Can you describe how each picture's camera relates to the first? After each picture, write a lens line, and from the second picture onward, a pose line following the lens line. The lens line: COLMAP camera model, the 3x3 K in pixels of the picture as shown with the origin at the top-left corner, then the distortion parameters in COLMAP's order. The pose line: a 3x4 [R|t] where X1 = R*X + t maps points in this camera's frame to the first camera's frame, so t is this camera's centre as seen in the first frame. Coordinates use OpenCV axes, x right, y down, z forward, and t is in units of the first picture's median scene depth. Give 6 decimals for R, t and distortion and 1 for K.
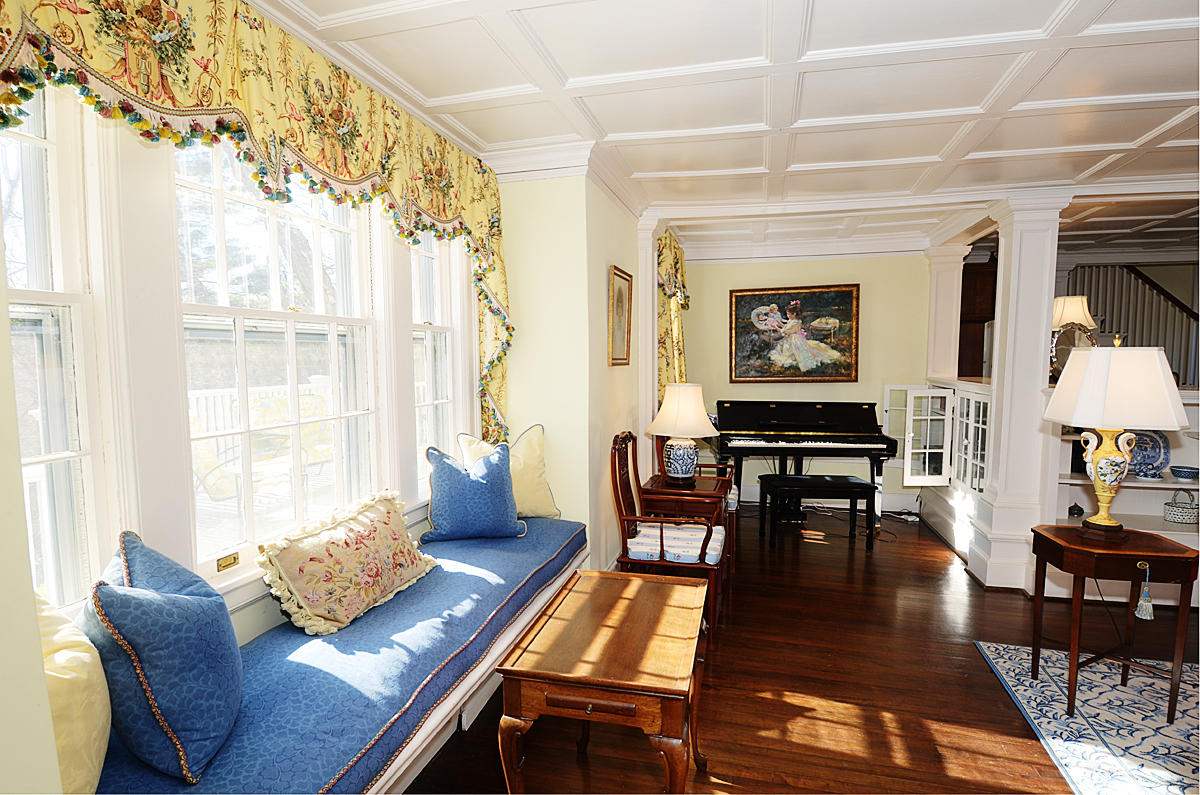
lens RADIAL K [[625.4, 0, 600.8], [0, 625.4, 399.4], [0, 0, 1]] dist [-0.029431, -0.004546]
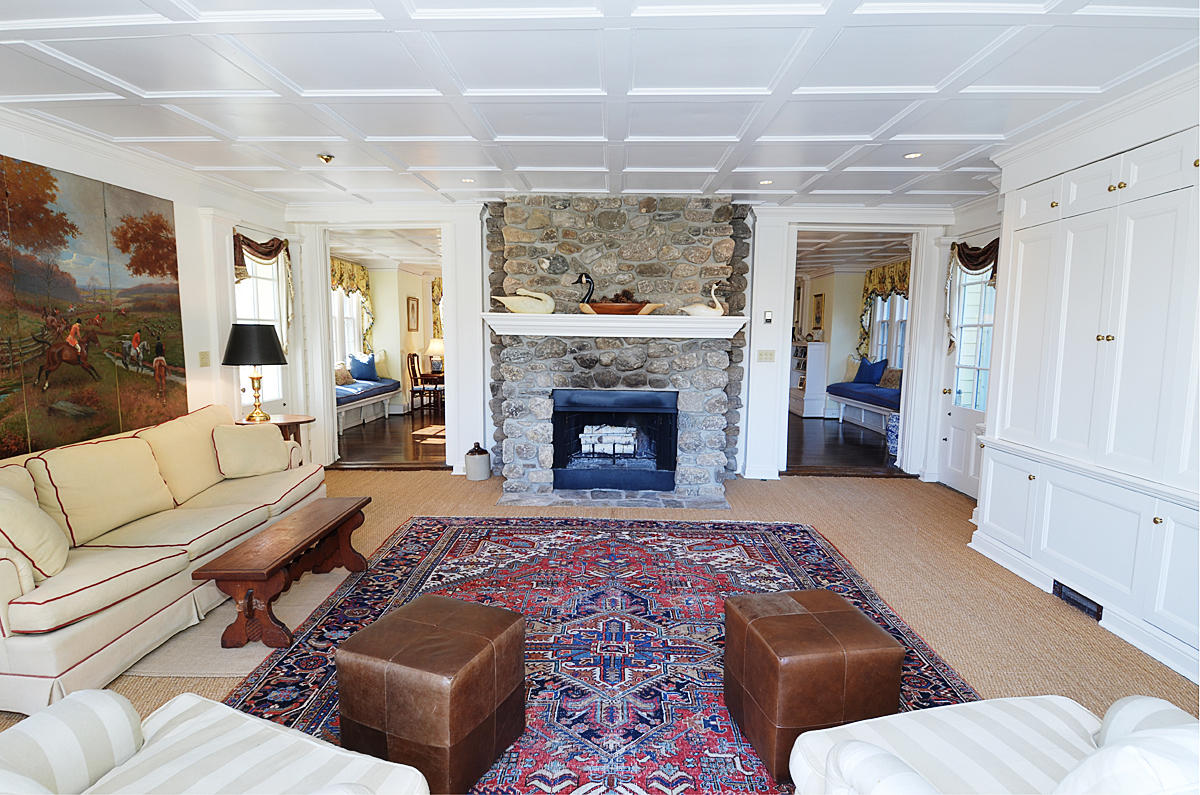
lens RADIAL K [[625.4, 0, 603.8], [0, 625.4, 402.0], [0, 0, 1]] dist [-0.029431, -0.004546]
pose [[0.970683, -0.018742, 0.239633, 0.223339], [0.009687, 0.999196, 0.038907, 0.195651], [-0.240170, -0.035445, 0.970084, -2.334709]]
